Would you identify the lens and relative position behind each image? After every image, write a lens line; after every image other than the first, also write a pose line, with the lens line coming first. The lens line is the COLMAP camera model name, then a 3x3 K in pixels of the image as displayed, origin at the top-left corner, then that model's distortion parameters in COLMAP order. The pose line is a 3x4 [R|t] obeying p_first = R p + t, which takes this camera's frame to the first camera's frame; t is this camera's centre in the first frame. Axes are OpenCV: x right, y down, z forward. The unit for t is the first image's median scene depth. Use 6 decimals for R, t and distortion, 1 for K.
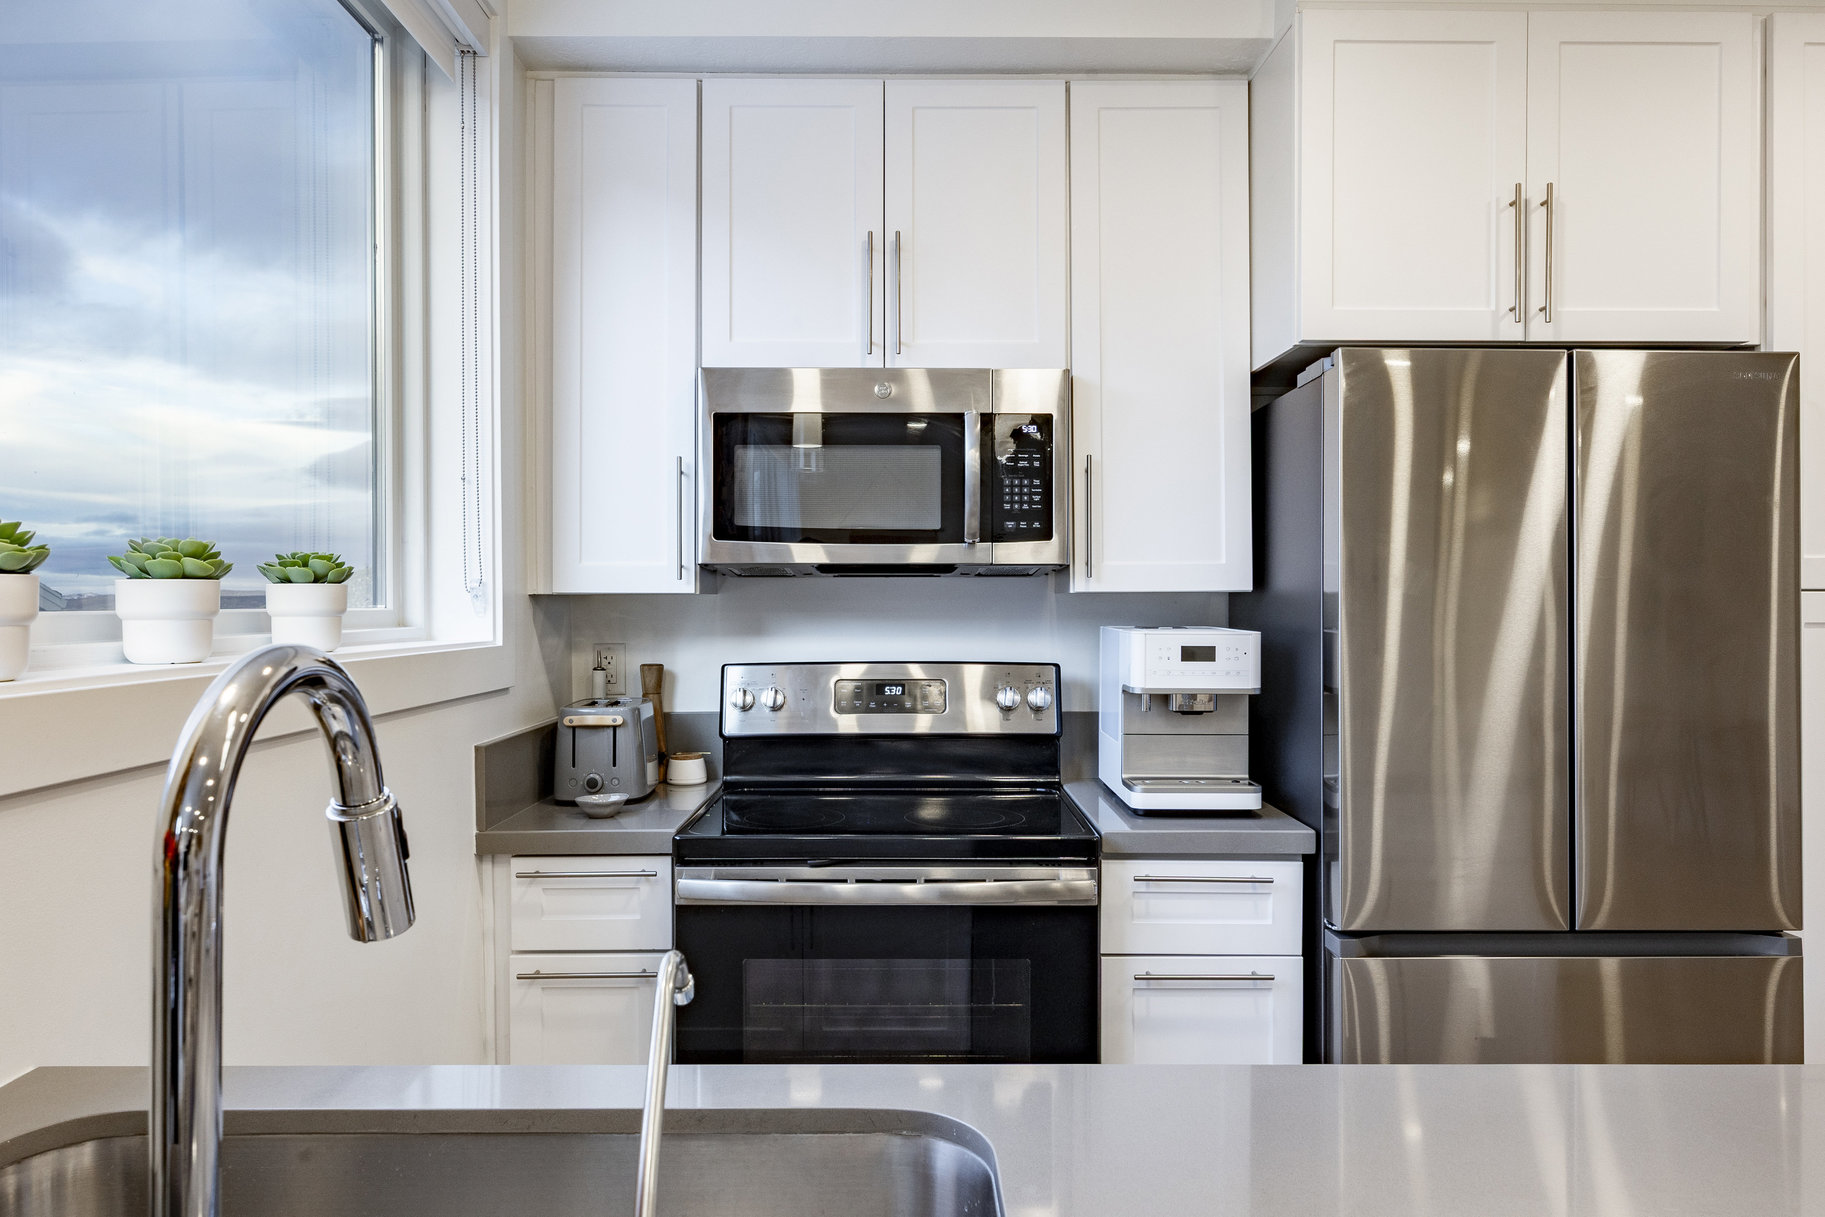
lens RADIAL K [[1222.5, 0, 929.0], [0, 1222.5, 599.2], [0, 0, 1]] dist [-0.006206, -0.002889]
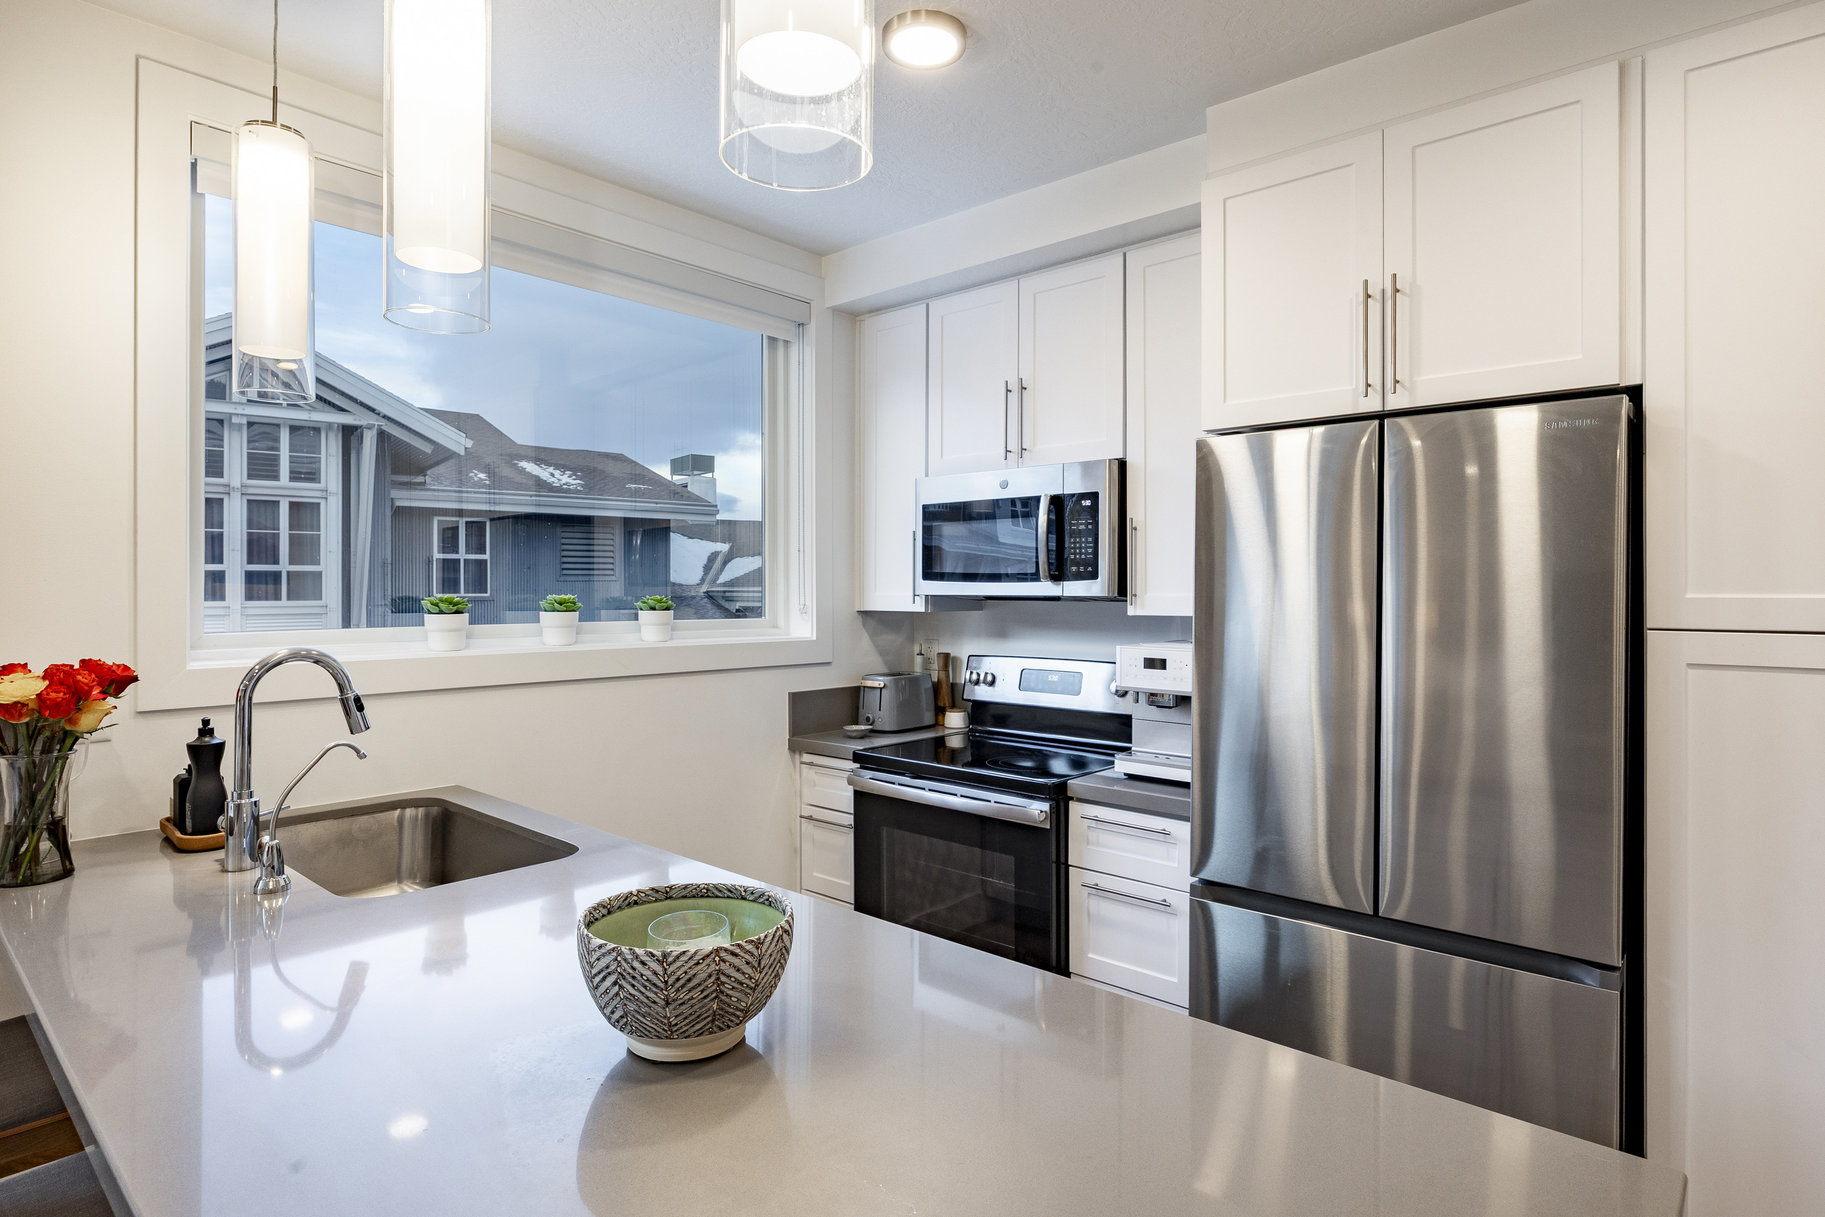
lens RADIAL K [[961.4, 0, 921.7], [0, 961.4, 591.4], [0, 0, 1]] dist [-0.013297, 0.000295]
pose [[0.745303, 0.001661, -0.666724, 0.702358], [-0.001680, 0.999998, 0.000613, -0.034551], [0.666724, 0.000663, 0.745305, 0.019145]]
